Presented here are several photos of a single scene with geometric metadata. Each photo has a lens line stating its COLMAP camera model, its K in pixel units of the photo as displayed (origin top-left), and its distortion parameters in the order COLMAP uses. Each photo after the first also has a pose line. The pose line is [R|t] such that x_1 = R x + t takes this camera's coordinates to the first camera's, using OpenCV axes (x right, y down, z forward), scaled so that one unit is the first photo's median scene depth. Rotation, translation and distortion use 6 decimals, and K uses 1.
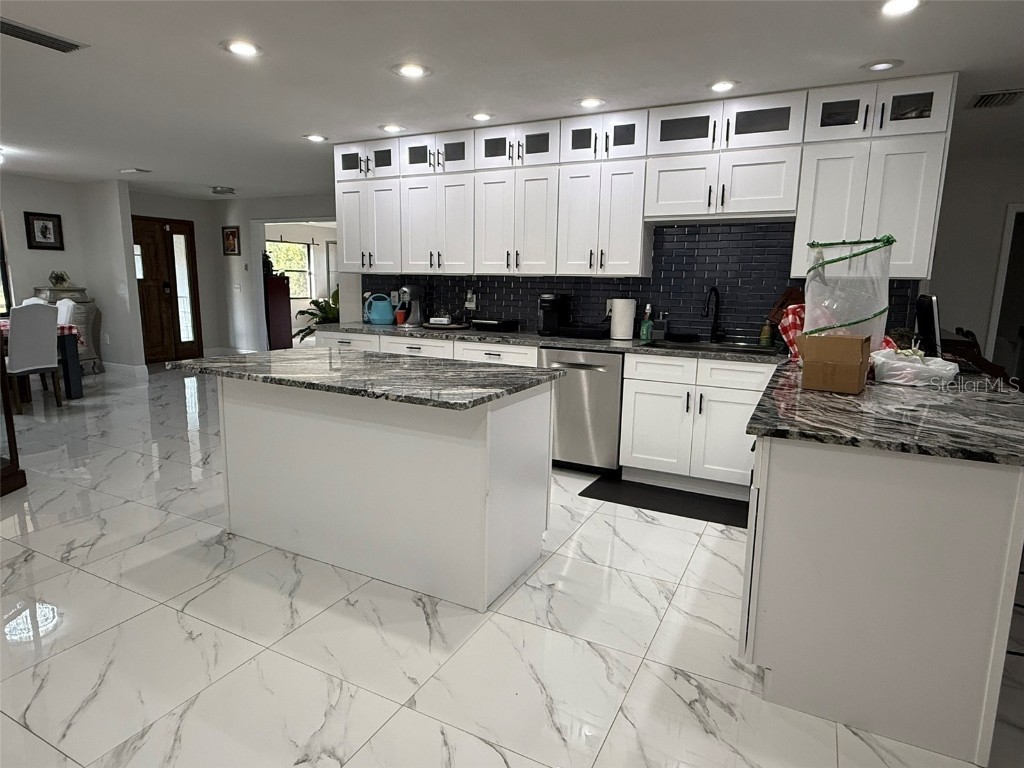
lens RADIAL K [[593.7, 0, 511.2], [0, 593.7, 380.6], [0, 0, 1]] dist [-0.000230, 0.002037]
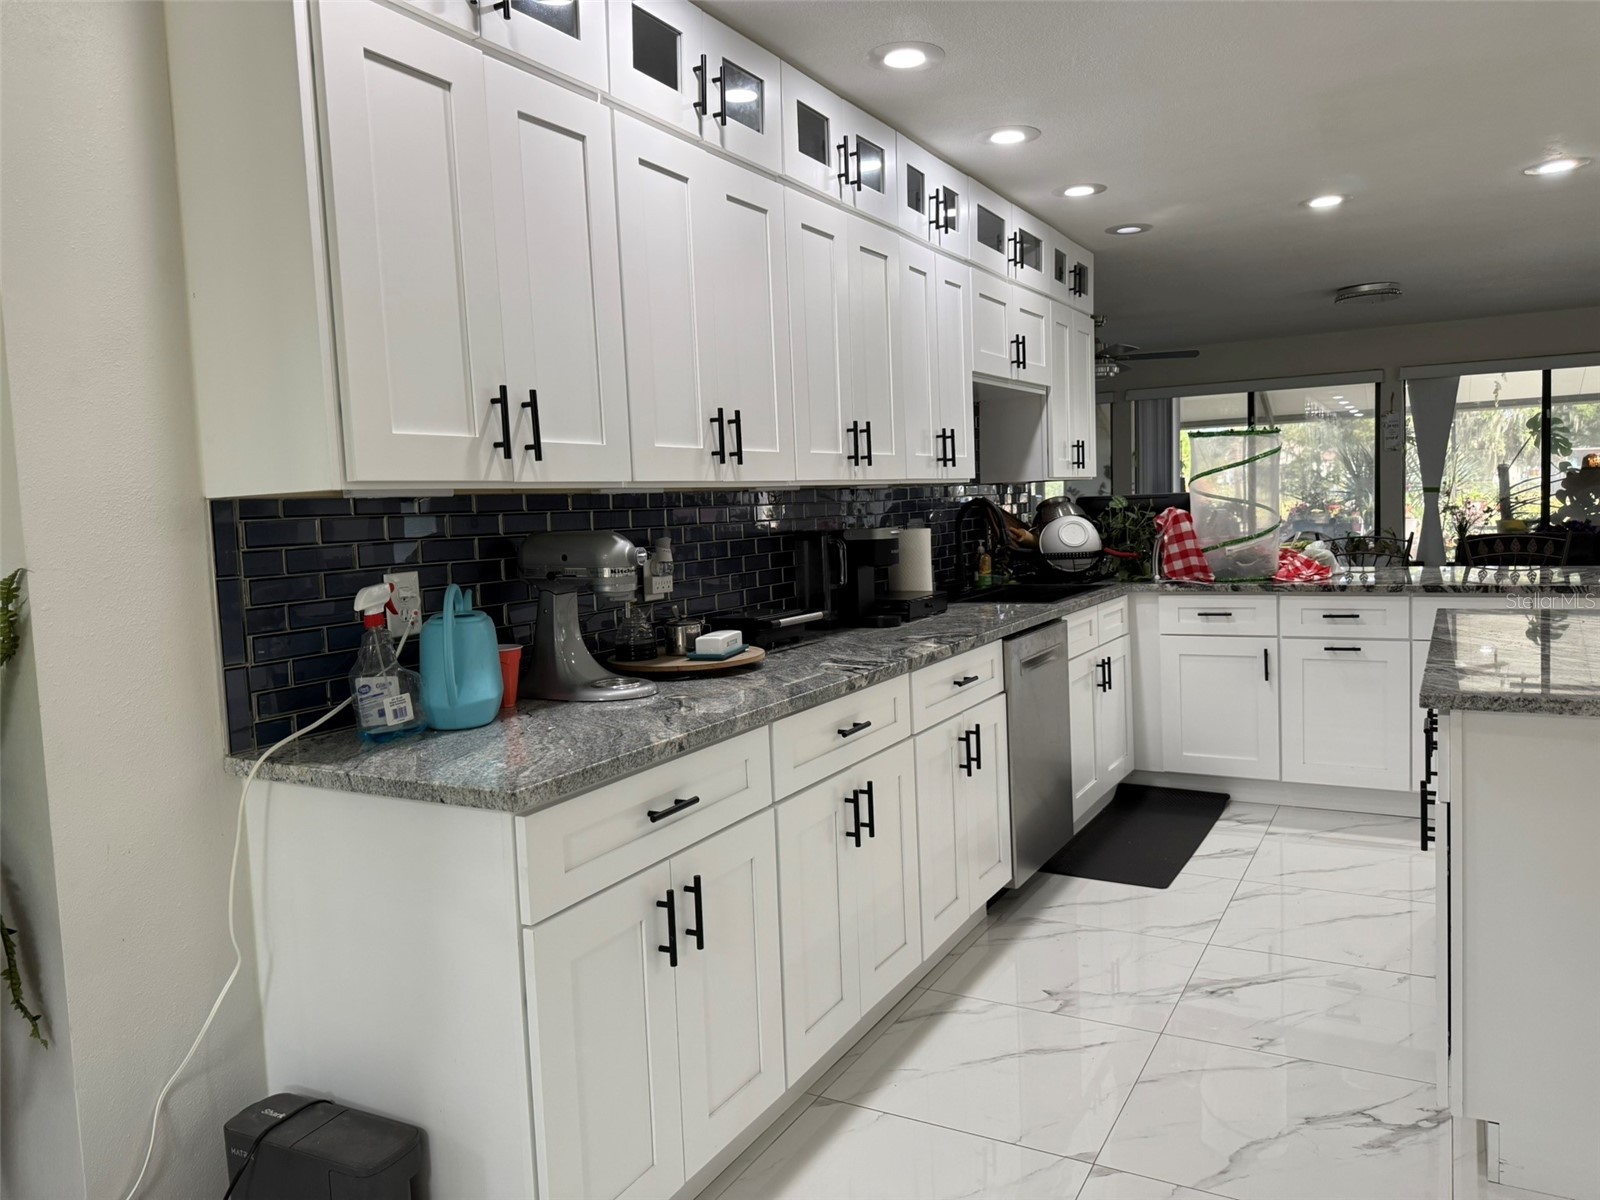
lens RADIAL K [[1132.9, 0, 802.1], [0, 1132.9, 584.7], [0, 0, 1]] dist [-0.001822, -0.012590]
pose [[0.035630, -0.095538, 0.994788, -0.672098], [0.198478, 0.976267, 0.086651, -0.170471], [-0.979457, 0.194357, 0.053747, 0.933631]]
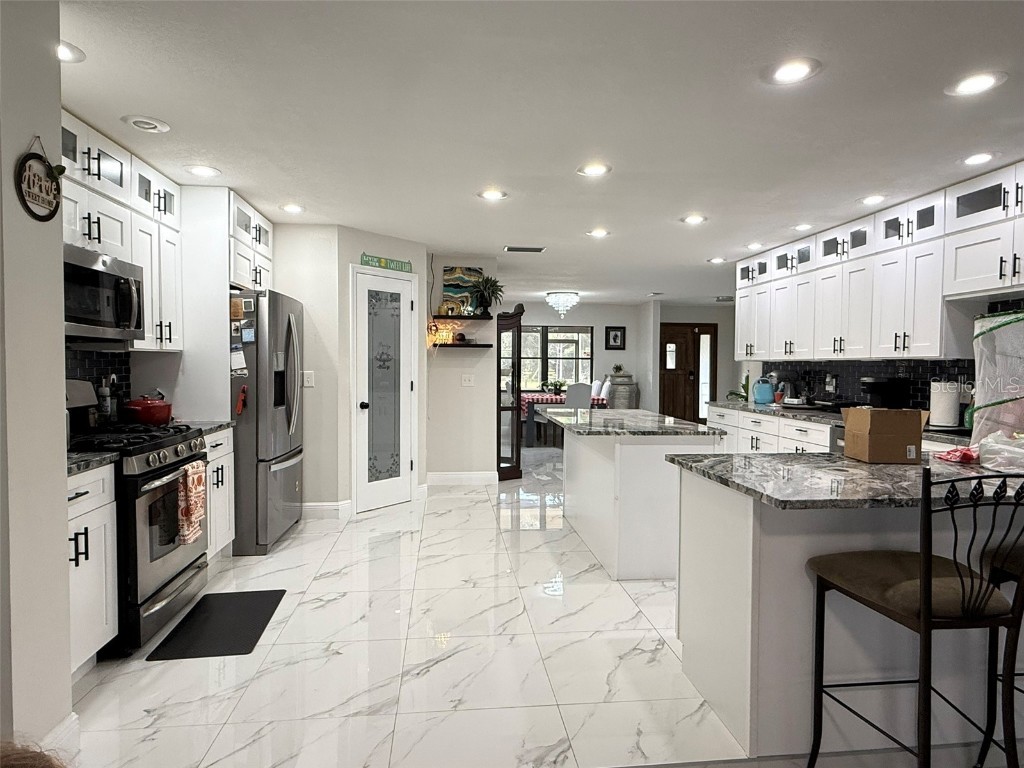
lens RADIAL K [[593.7, 0, 514.6], [0, 593.7, 383.1], [0, 0, 1]] dist [-0.000230, 0.002037]
pose [[0.557087, 0.013214, -0.830349, 0.522555], [-0.138027, 0.987439, -0.076890, 0.024265], [0.818903, 0.157445, 0.551914, -0.053204]]
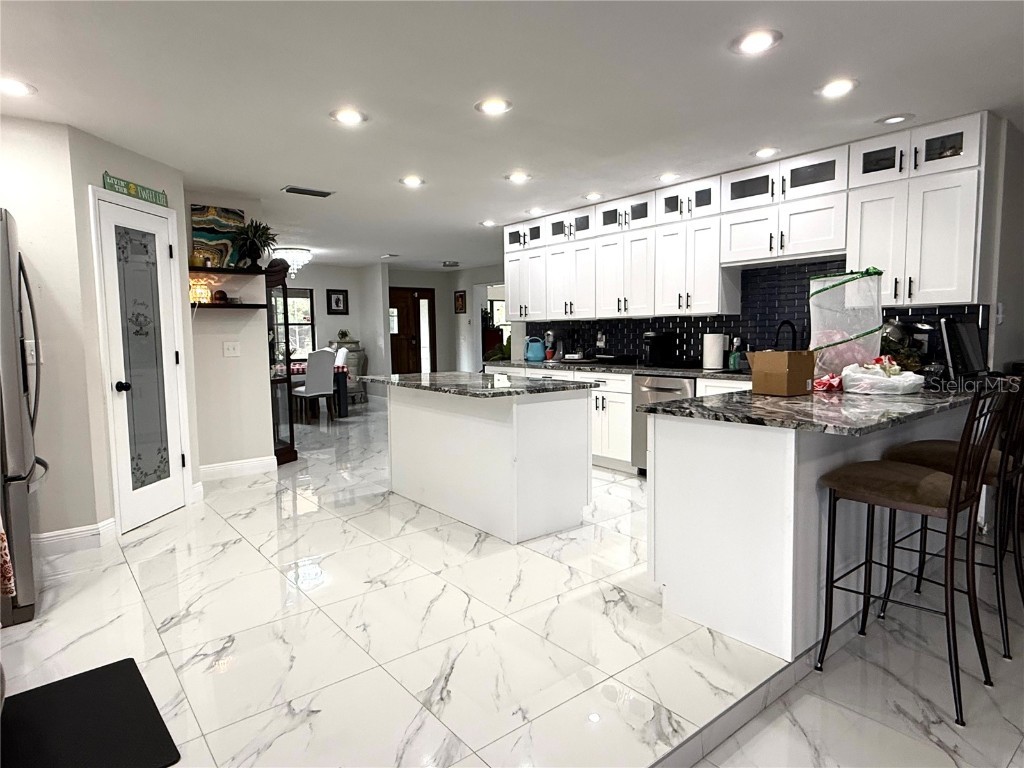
lens RADIAL K [[593.7, 0, 508.1], [0, 593.7, 380.7], [0, 0, 1]] dist [-0.000230, 0.002037]
pose [[0.913601, 0.003481, -0.406597, 0.262898], [-0.039093, 0.996083, -0.079310, 0.053392], [0.404728, 0.088353, 0.910159, -0.179582]]
